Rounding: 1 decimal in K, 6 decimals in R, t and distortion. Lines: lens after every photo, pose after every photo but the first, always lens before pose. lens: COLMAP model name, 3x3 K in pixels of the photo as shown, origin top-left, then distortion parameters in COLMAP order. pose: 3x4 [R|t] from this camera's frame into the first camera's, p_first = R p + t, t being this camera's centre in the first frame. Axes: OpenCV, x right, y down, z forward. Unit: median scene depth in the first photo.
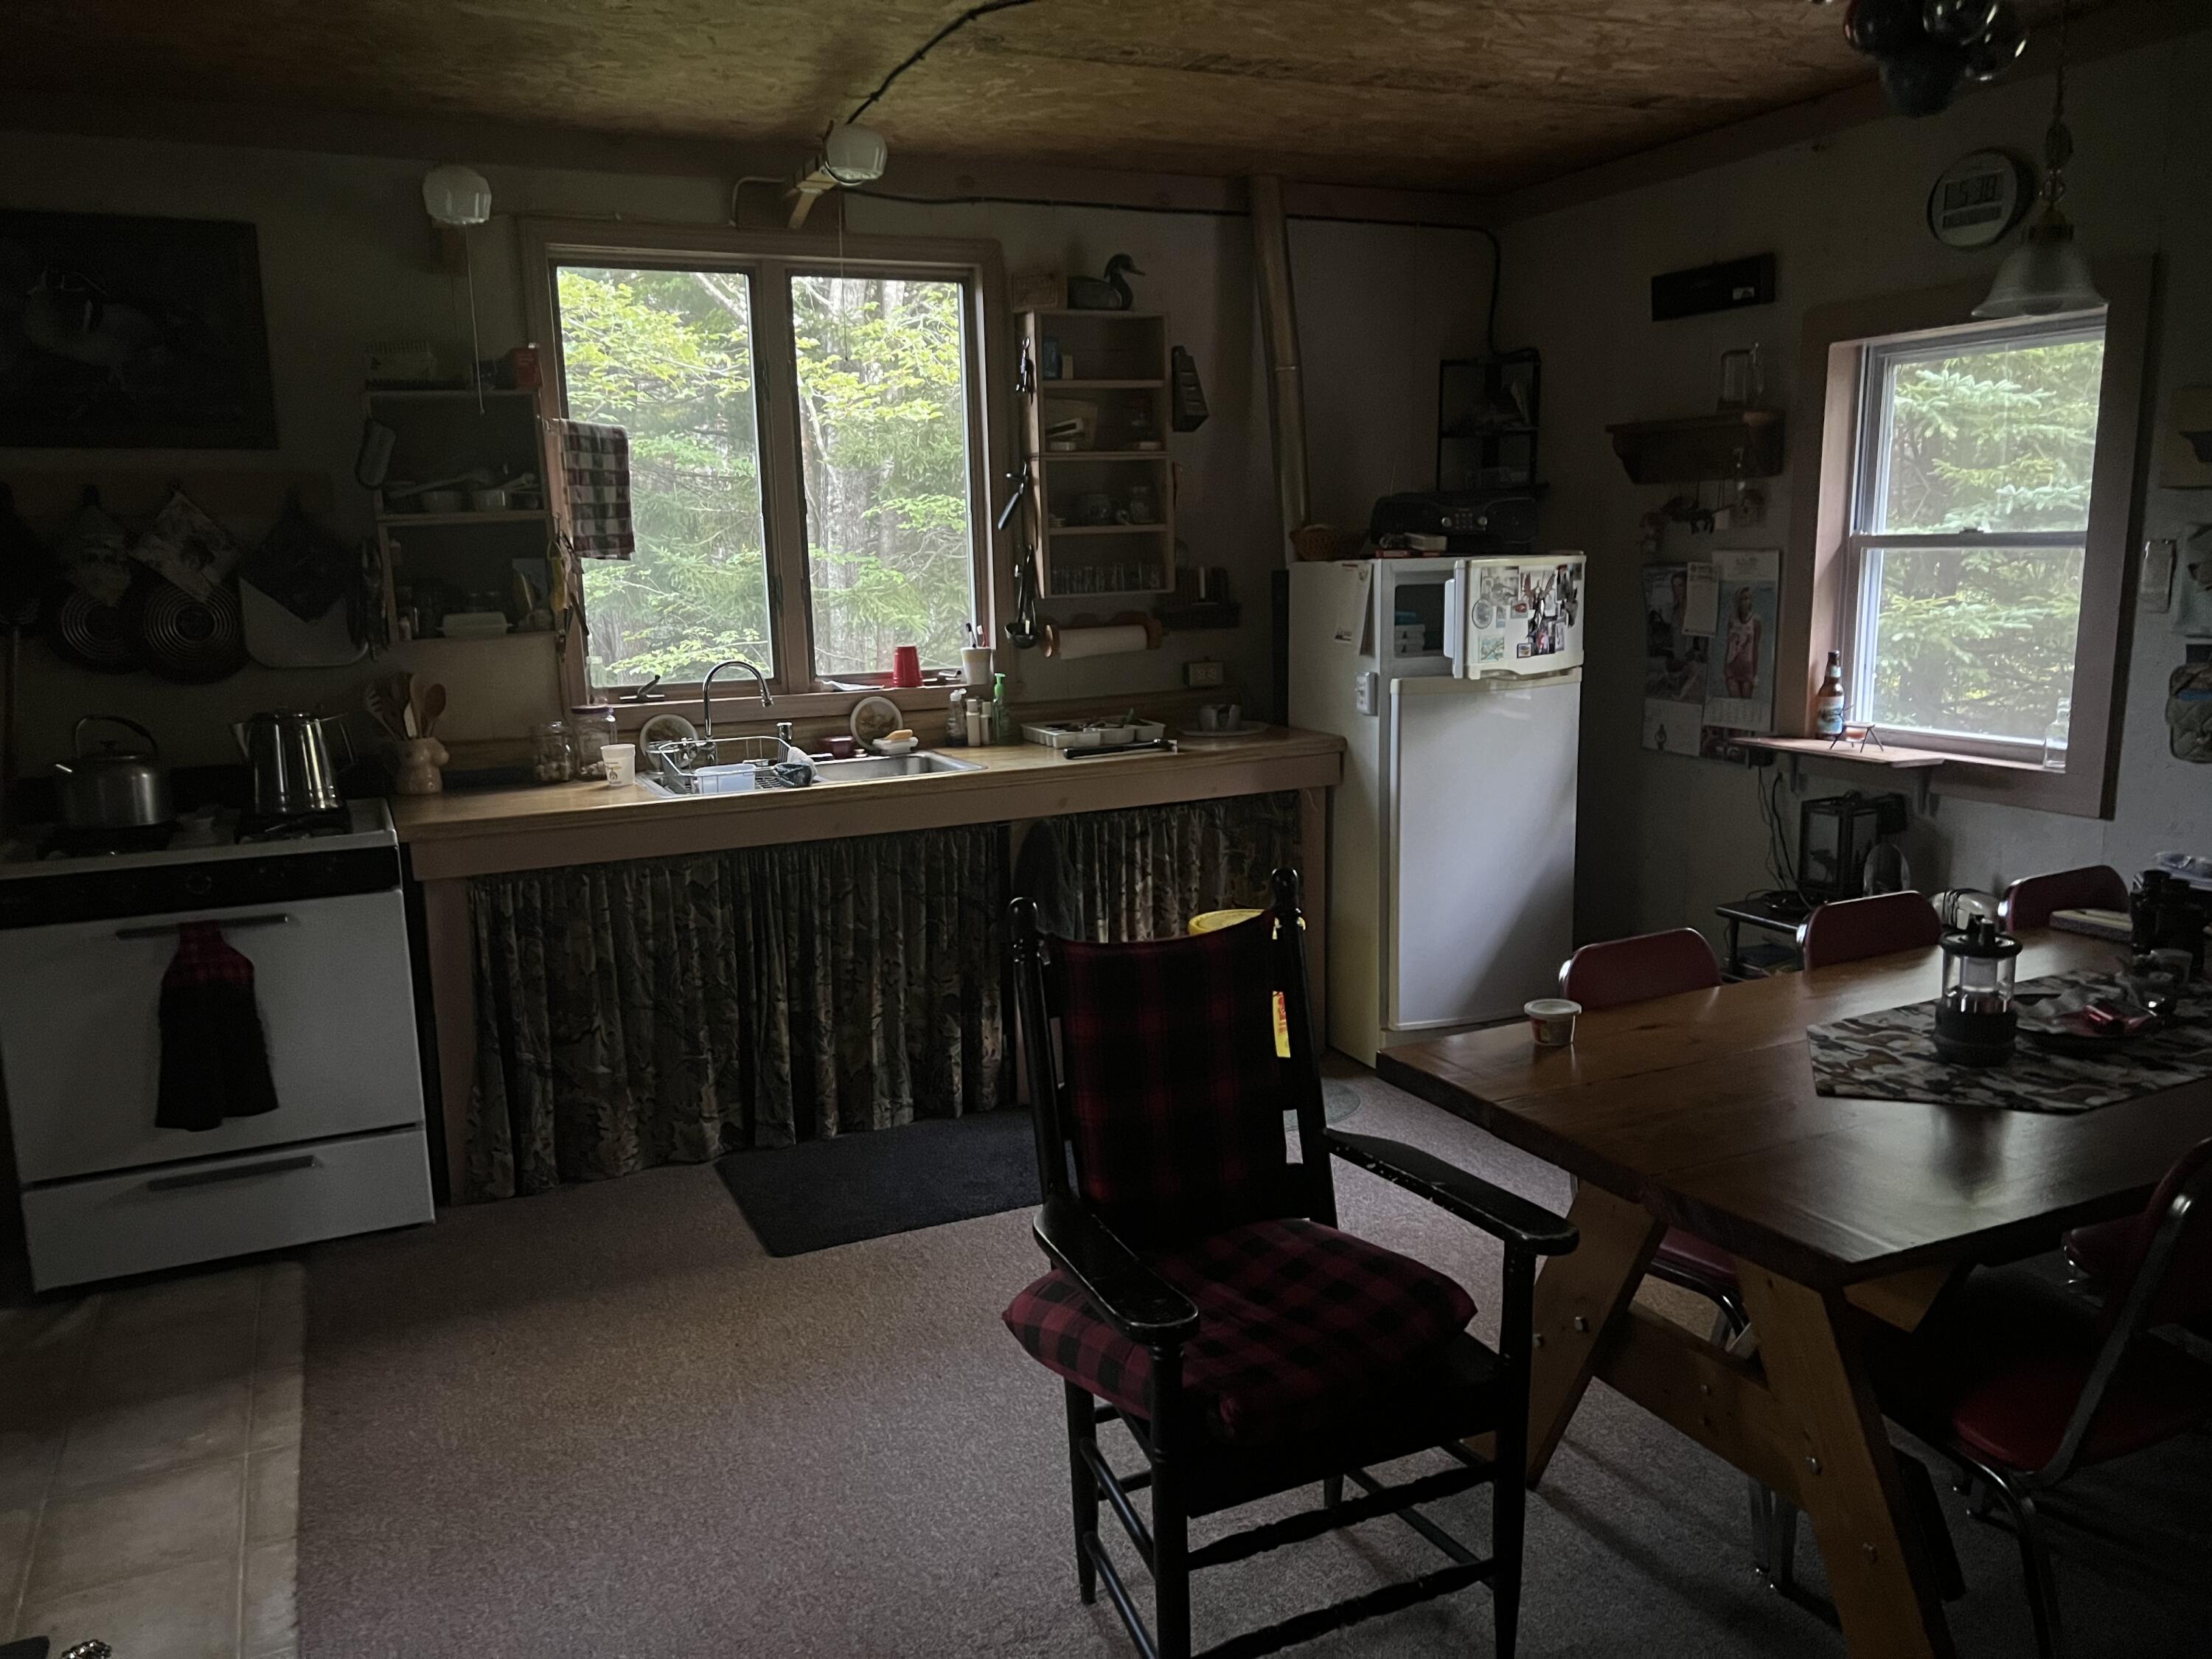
lens RADIAL K [[1661.0, 0, 1105.9], [0, 1661.0, 835.9], [0, 0, 1]] dist [0.057516, -0.060026]
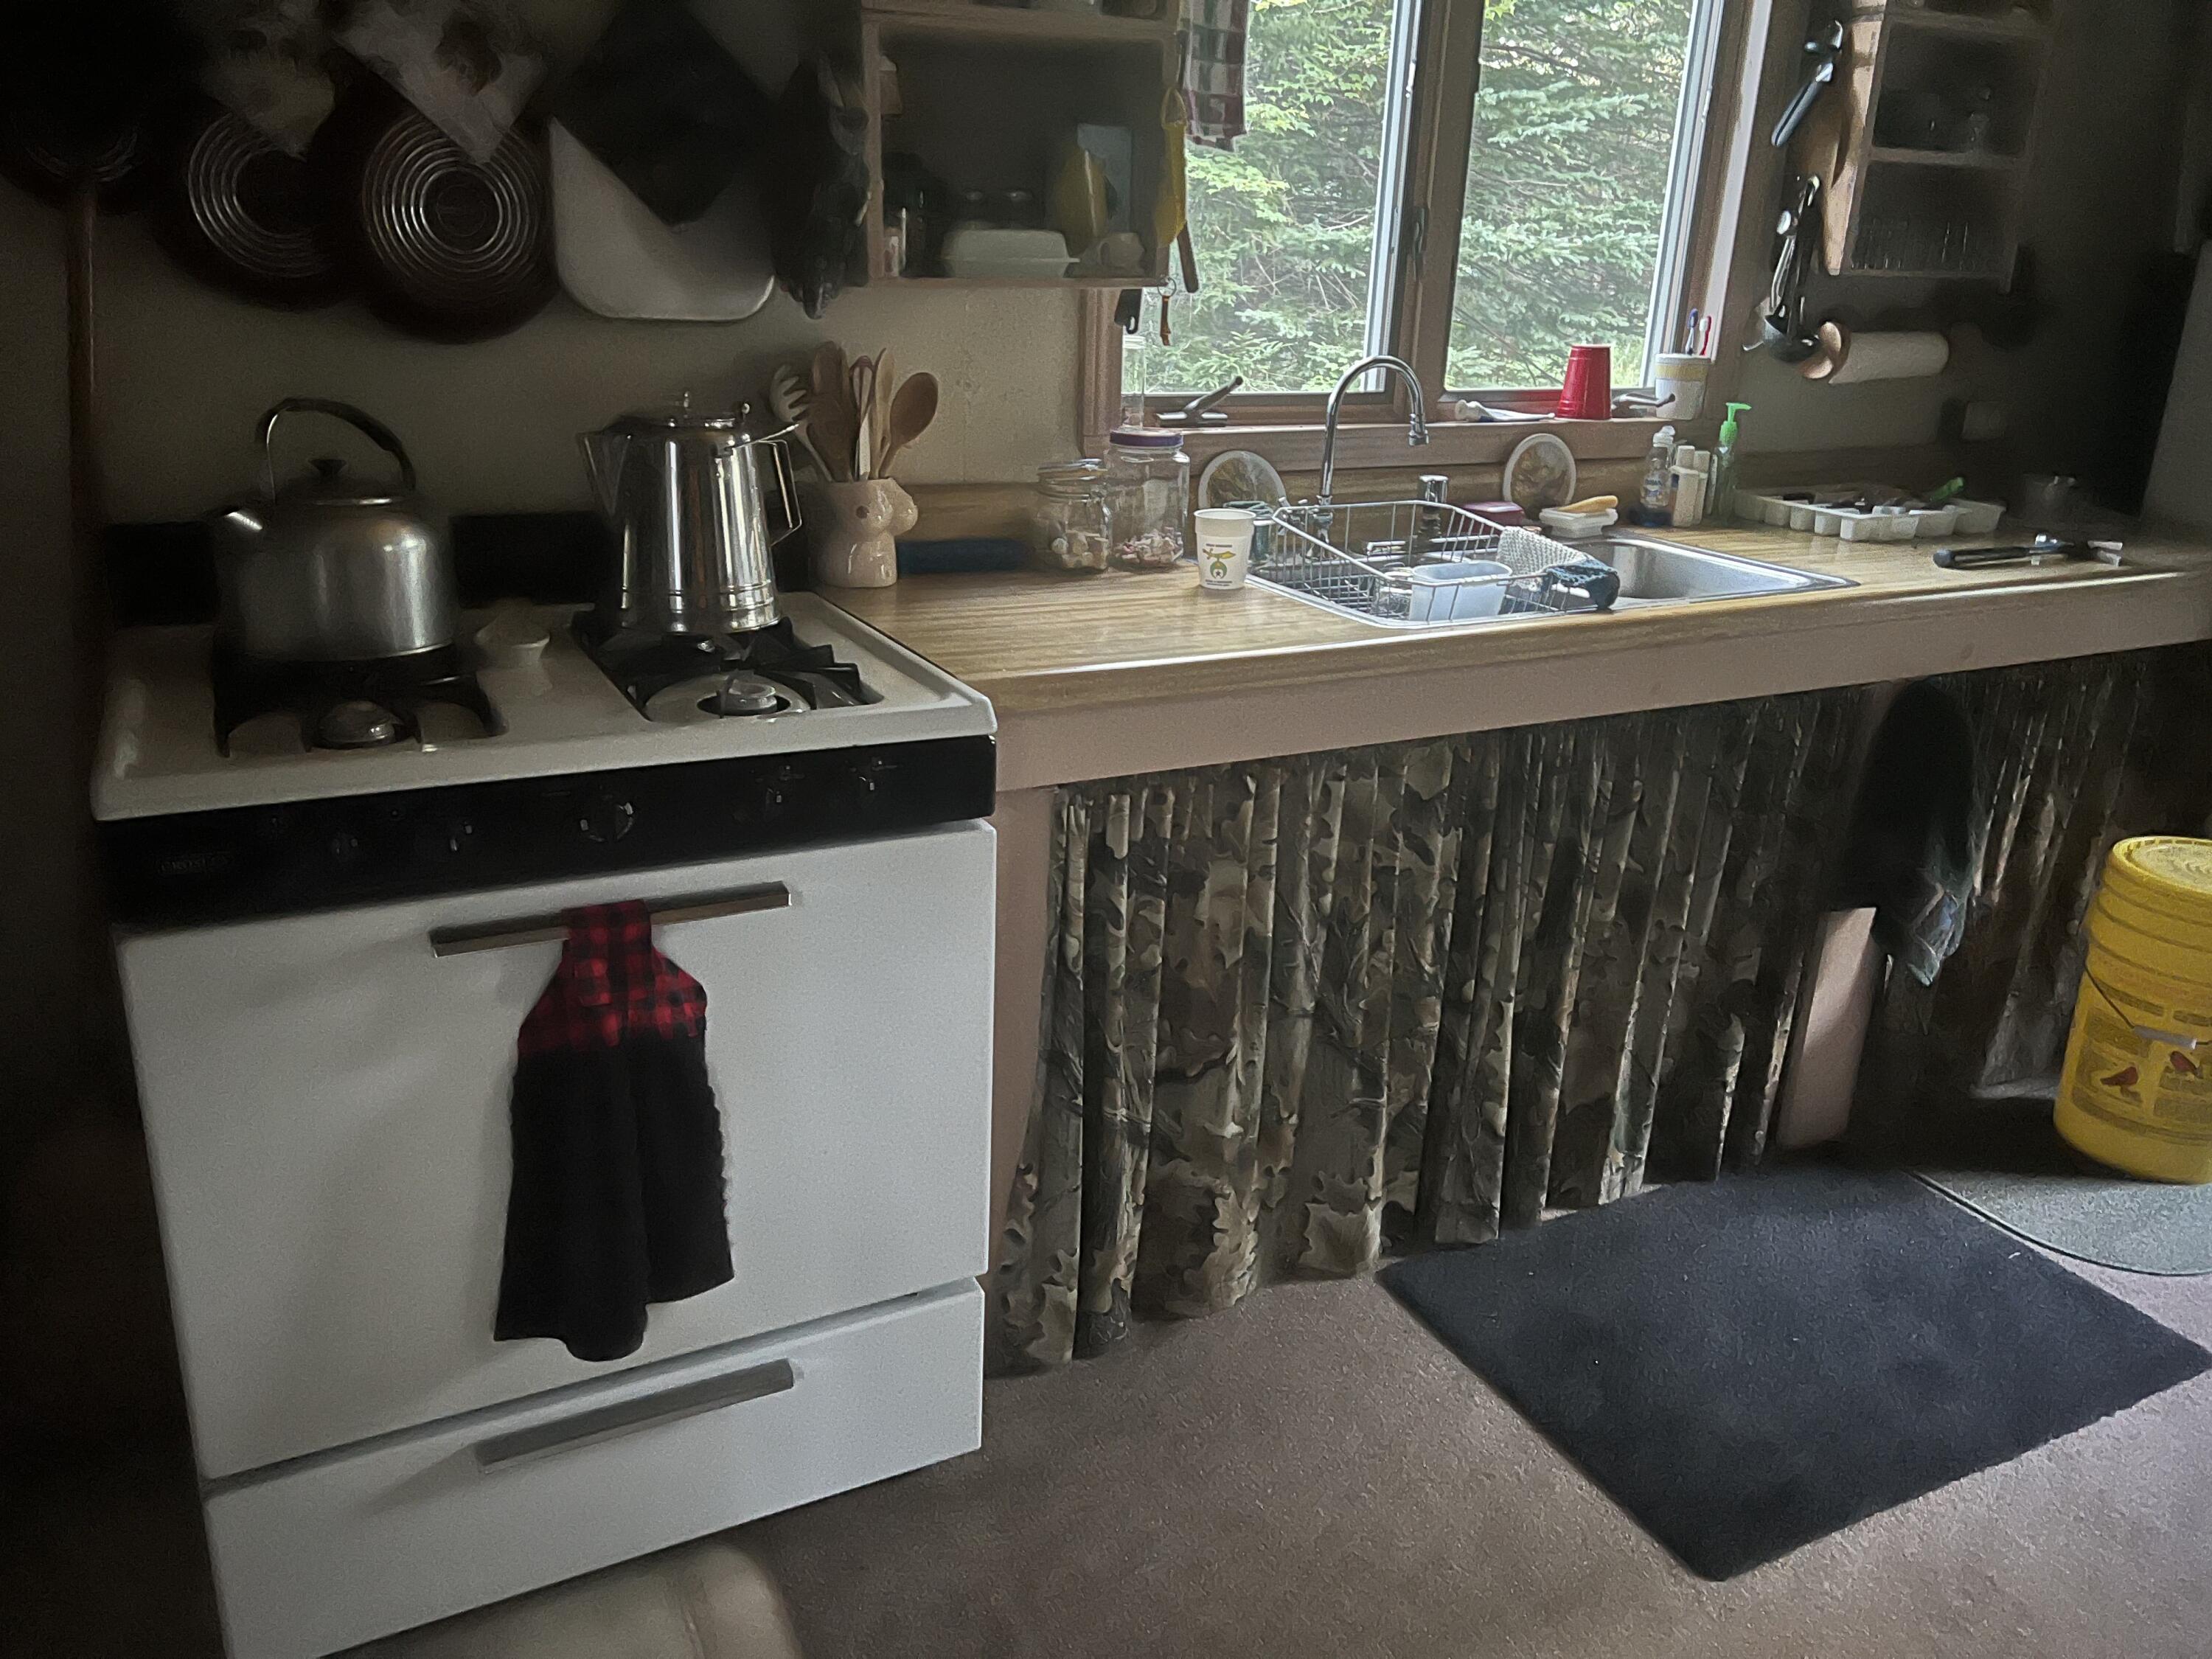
lens RADIAL K [[1661.0, 0, 1122.2], [0, 1661.0, 805.7], [0, 0, 1]] dist [0.057516, -0.060026]
pose [[0.996958, 0.046607, 0.062473, -0.366755], [-0.055354, 0.987654, 0.146542, -0.038332], [-0.054872, -0.149554, 0.987230, 0.480145]]
